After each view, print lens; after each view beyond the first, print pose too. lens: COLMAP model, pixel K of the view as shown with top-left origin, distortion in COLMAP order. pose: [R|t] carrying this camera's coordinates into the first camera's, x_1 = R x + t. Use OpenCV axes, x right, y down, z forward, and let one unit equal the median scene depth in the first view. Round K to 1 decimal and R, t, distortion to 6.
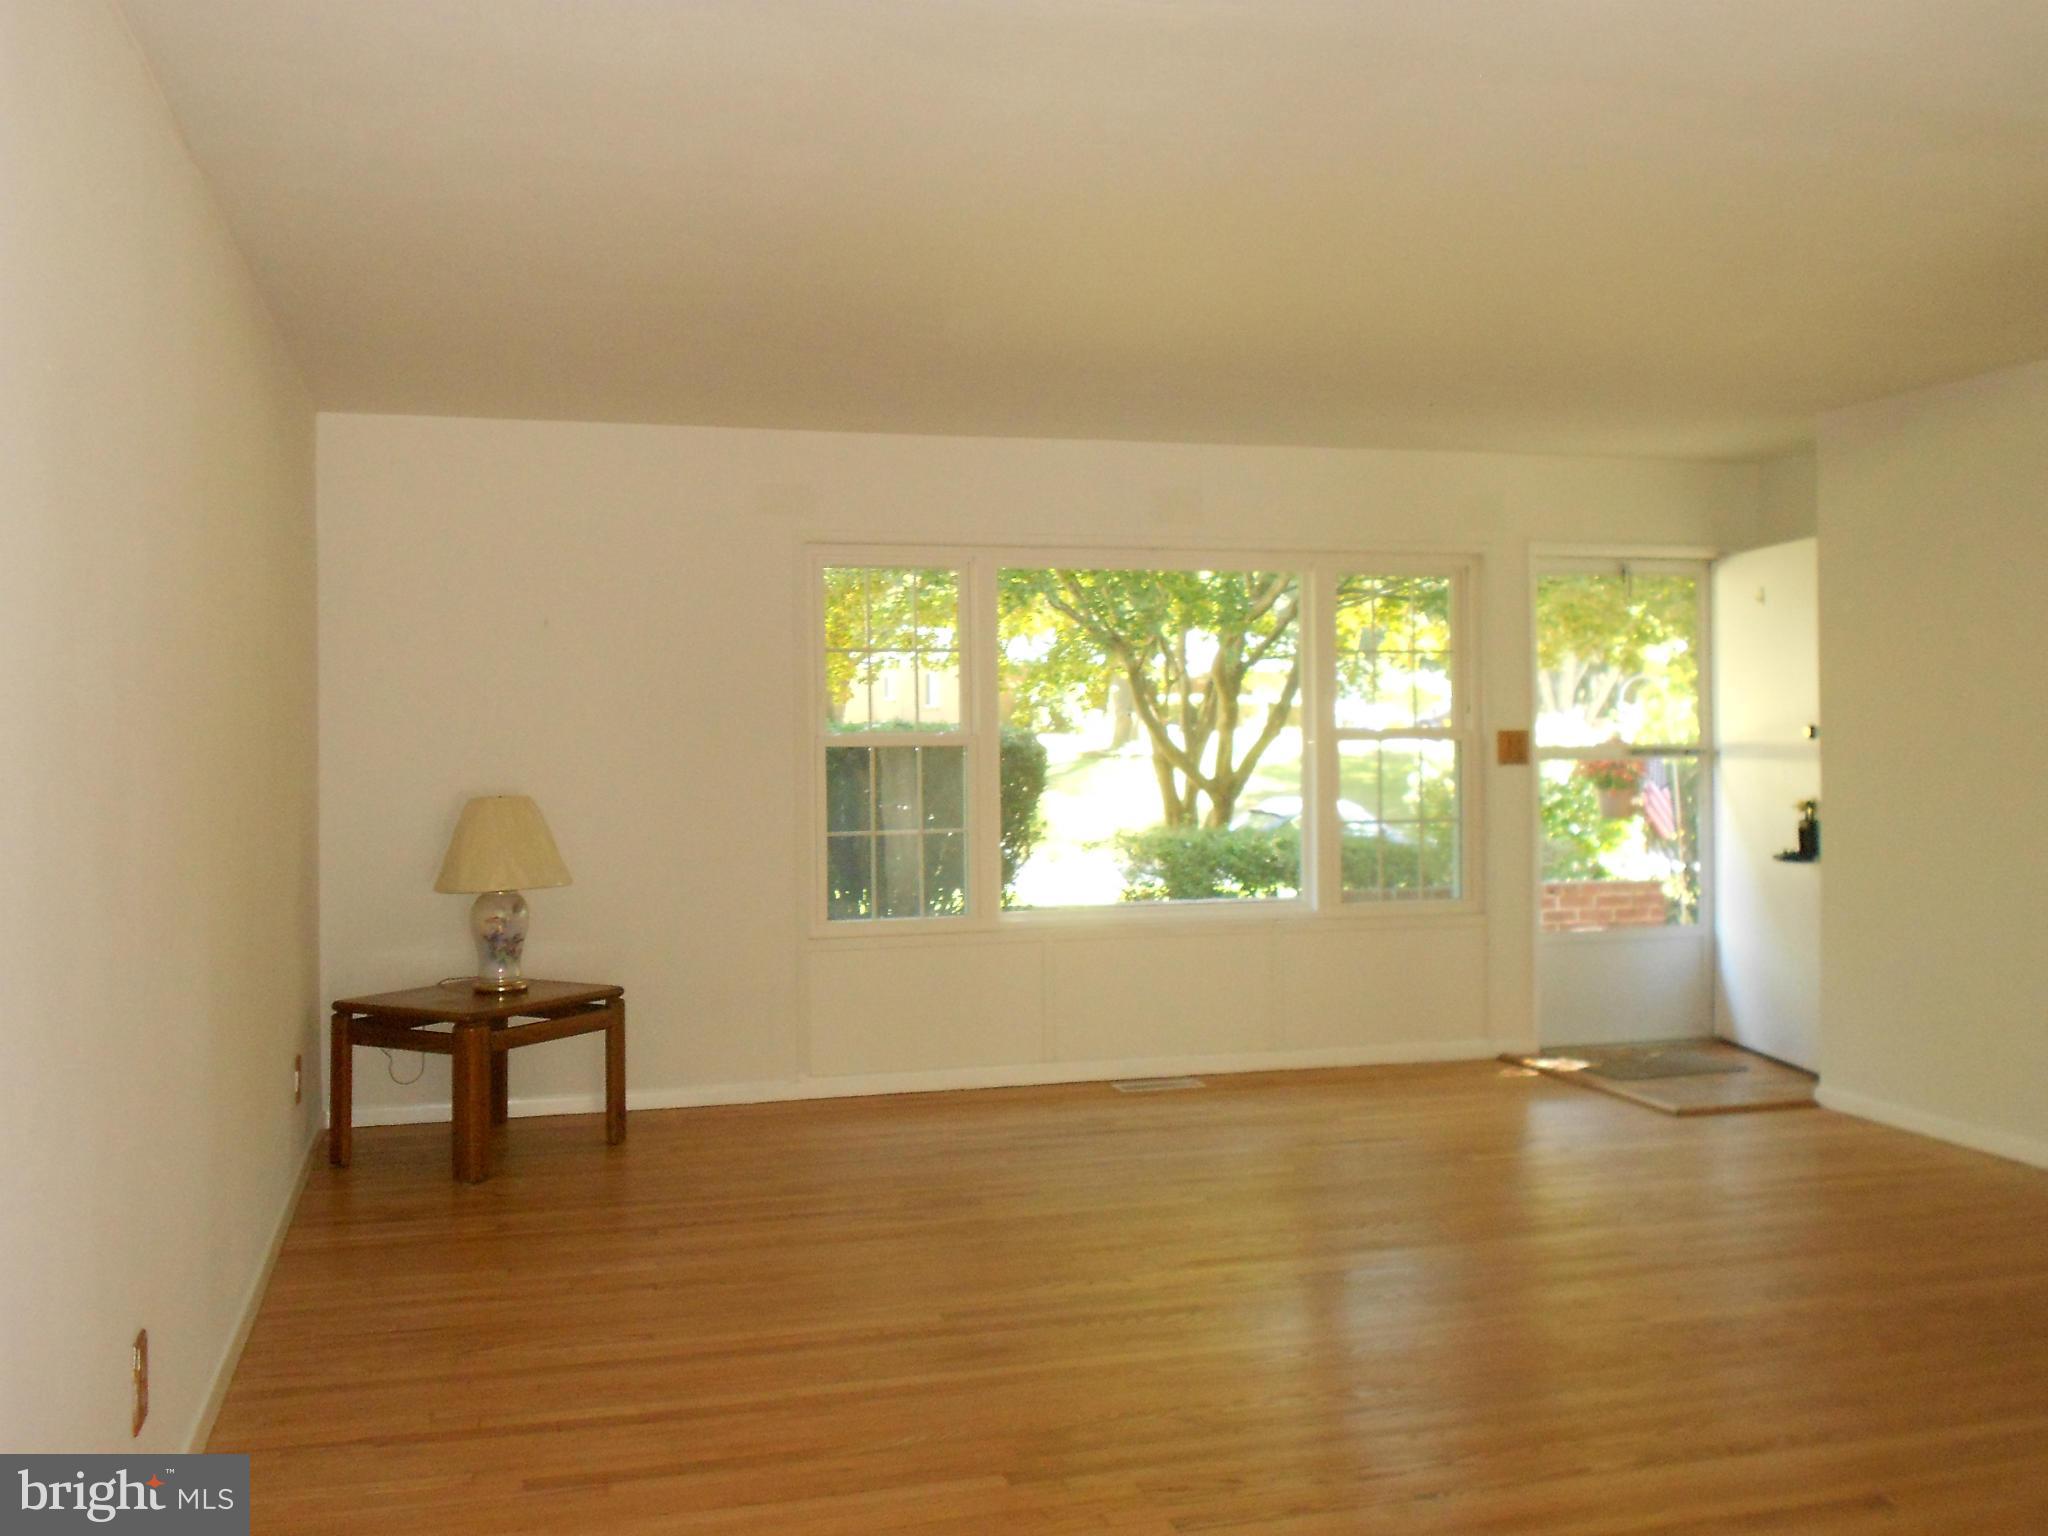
lens RADIAL K [[1973.6, 0, 1024.0], [0, 1973.6, 768.0], [0, 0, 1]] dist [-0.048444, 0.000924]
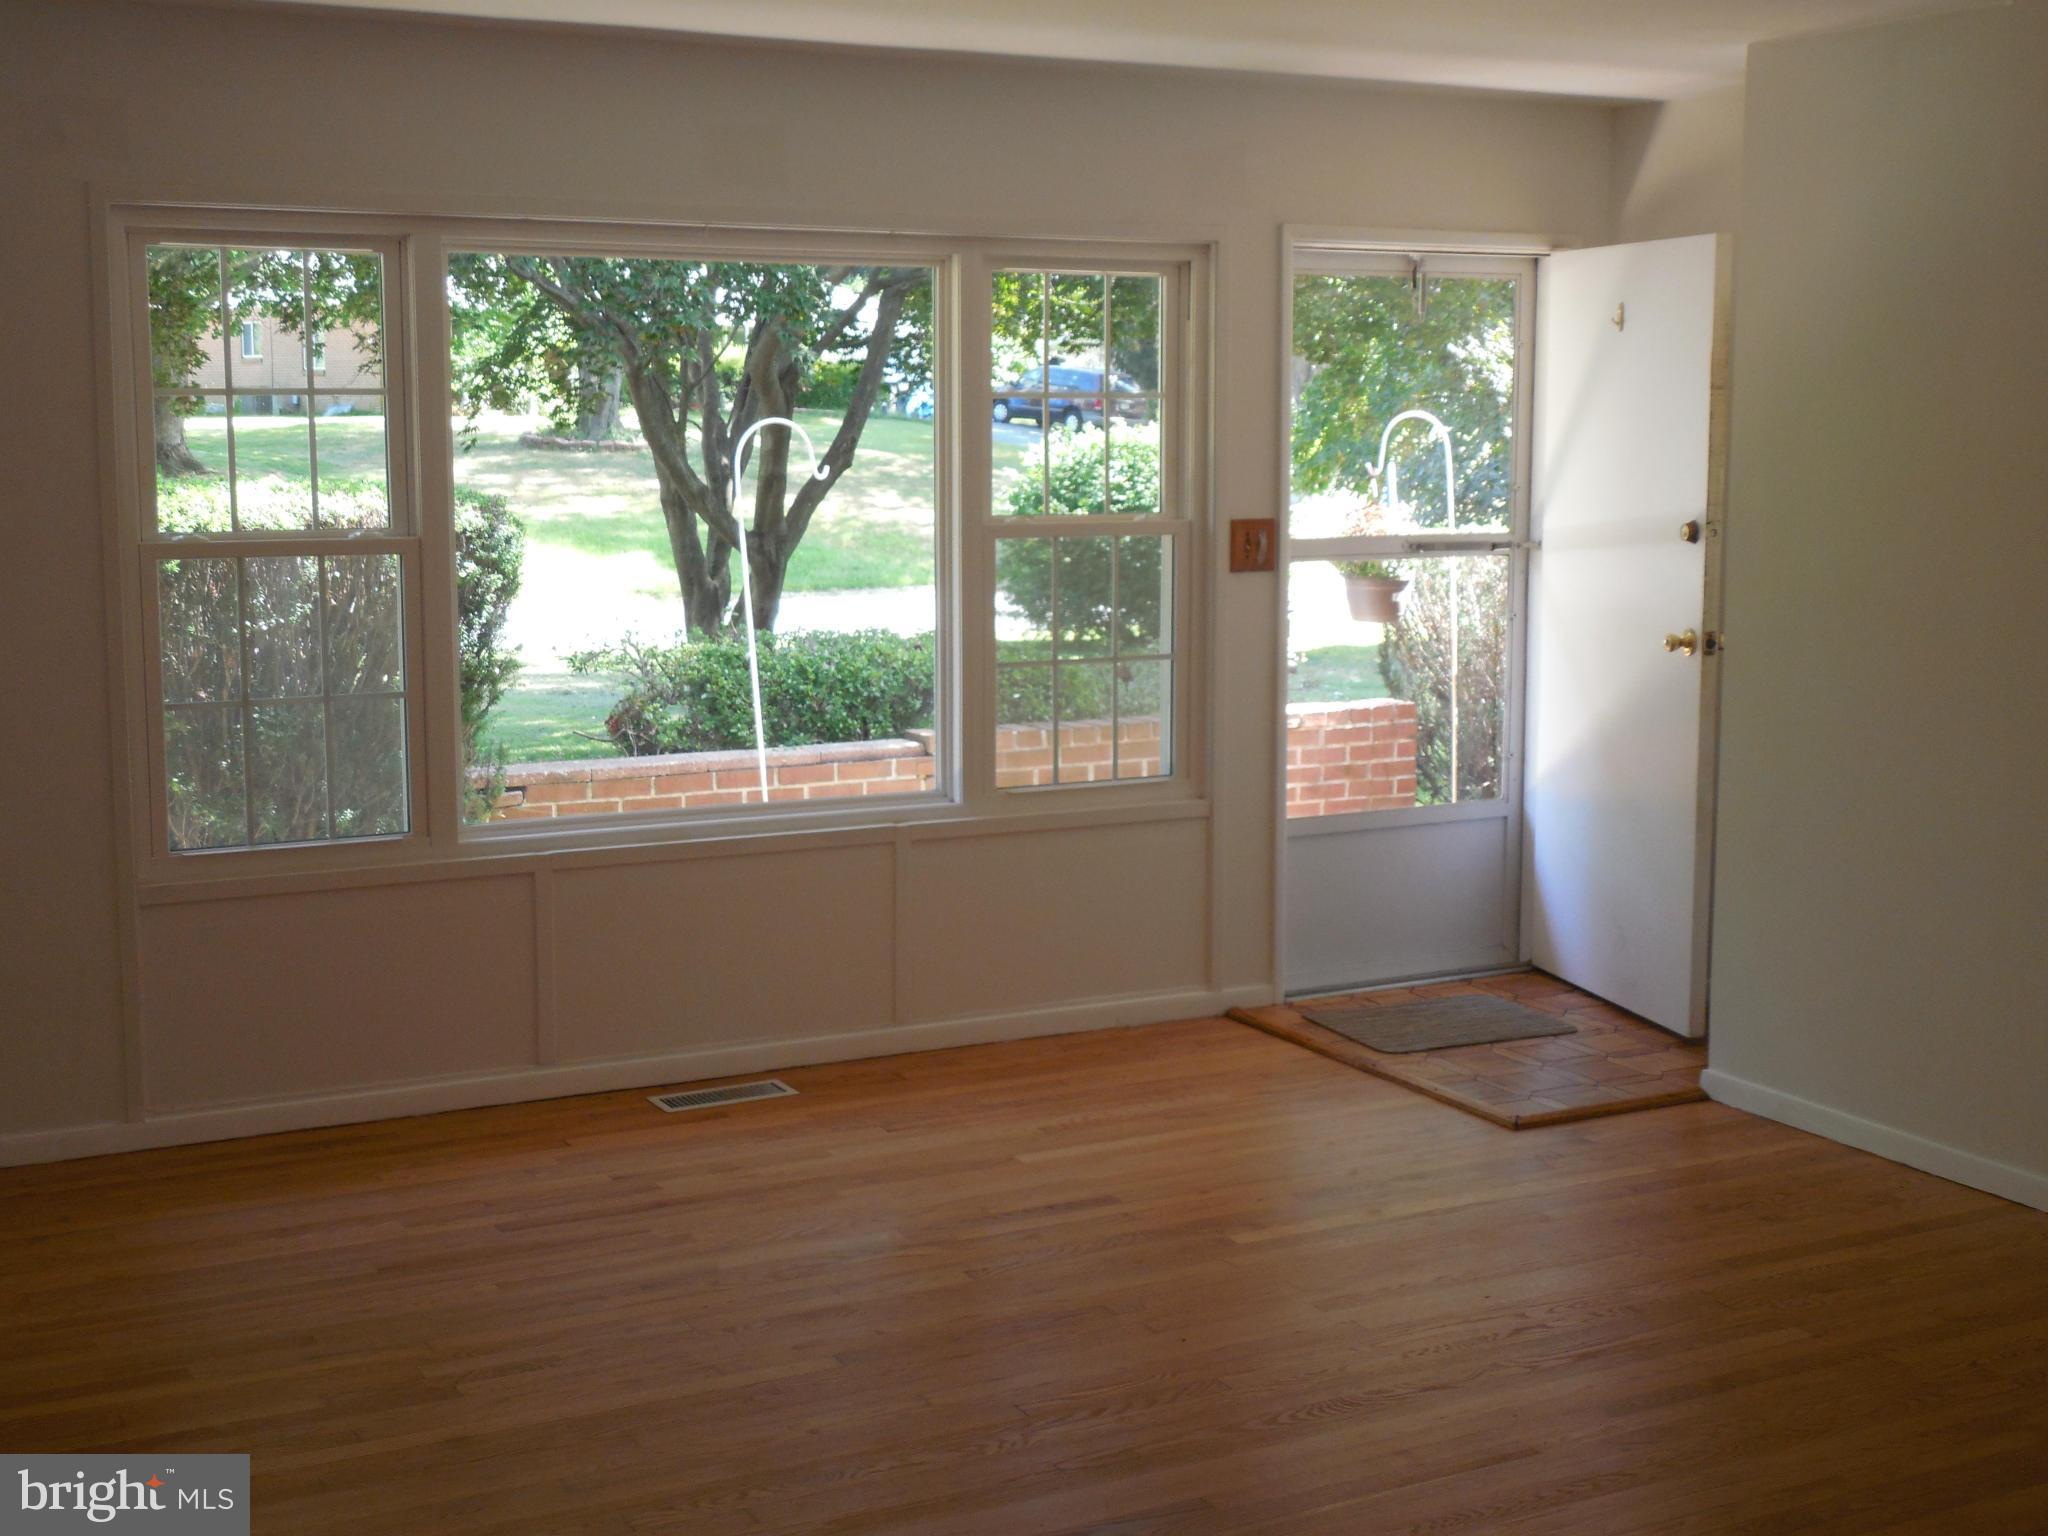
lens RADIAL K [[2606.4, 0, 1016.4], [0, 2606.4, 833.2], [0, 0, 1]] dist [-0.019359, 0.018250]
pose [[0.976997, -0.023941, 0.211906, -0.013713], [-0.008122, 0.988780, 0.149158, -0.044449], [-0.213100, -0.147448, 0.965840, 0.166298]]
